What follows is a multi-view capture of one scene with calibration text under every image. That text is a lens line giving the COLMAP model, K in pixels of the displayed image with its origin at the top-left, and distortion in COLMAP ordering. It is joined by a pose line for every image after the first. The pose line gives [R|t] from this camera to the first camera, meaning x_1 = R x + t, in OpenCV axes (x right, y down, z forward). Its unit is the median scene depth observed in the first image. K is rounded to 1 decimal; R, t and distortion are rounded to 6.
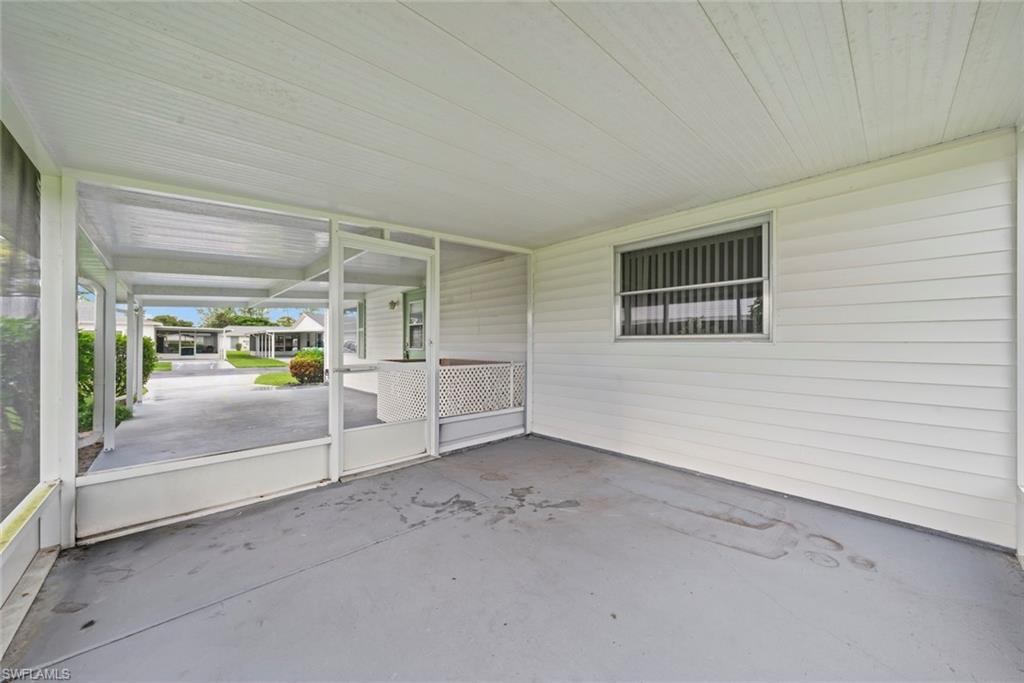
lens RADIAL K [[376.1, 0, 518.9], [0, 376.1, 343.1], [0, 0, 1]] dist [-0.000835, 0.000072]
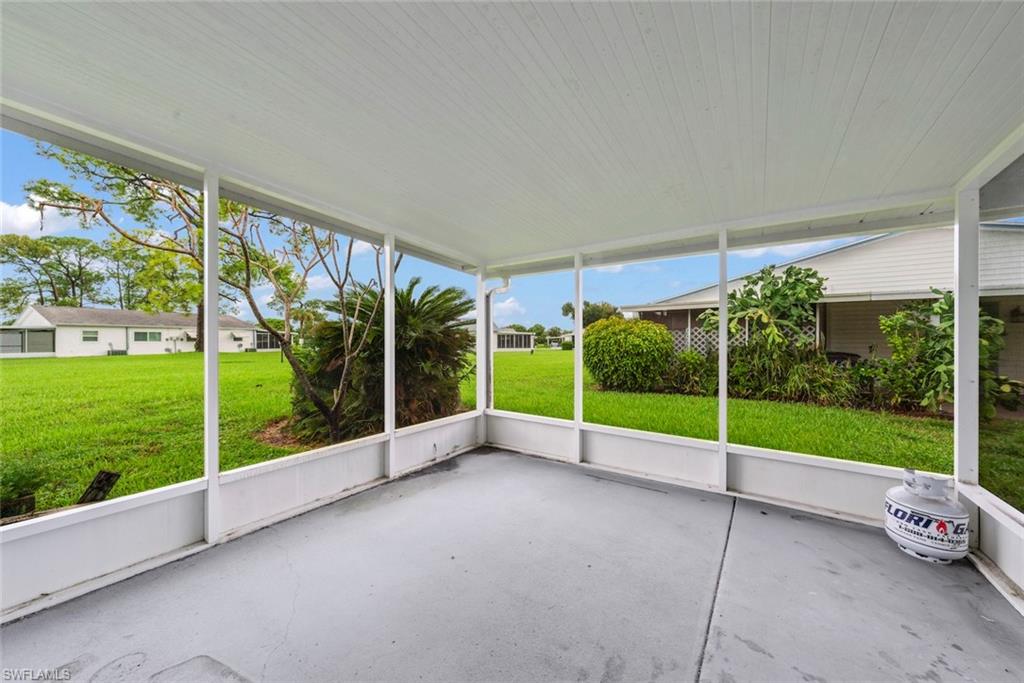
lens RADIAL K [[345.6, 0, 511.5], [0, 345.6, 340.9], [0, 0, 1]] dist [-0.002043, -0.000112]
pose [[-0.983537, -0.001406, -0.180704, 0.160858], [-0.000899, 0.999995, -0.002890, -0.021191], [0.180707, -0.002680, -0.983533, 1.330974]]
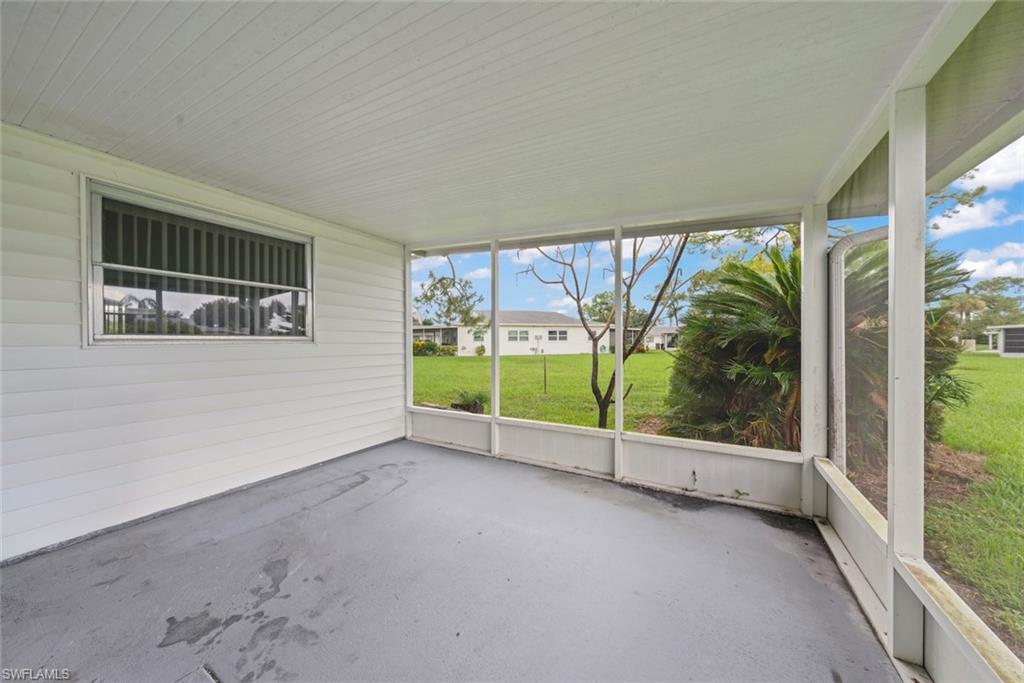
lens RADIAL K [[345.6, 0, 513.8], [0, 345.6, 345.0], [0, 0, 1]] dist [-0.002043, -0.000112]
pose [[-0.287067, -0.011692, 0.957839, -0.629156], [0.001677, 0.999918, 0.012709, -0.011683], [-0.957909, 0.005255, -0.287024, 0.745829]]
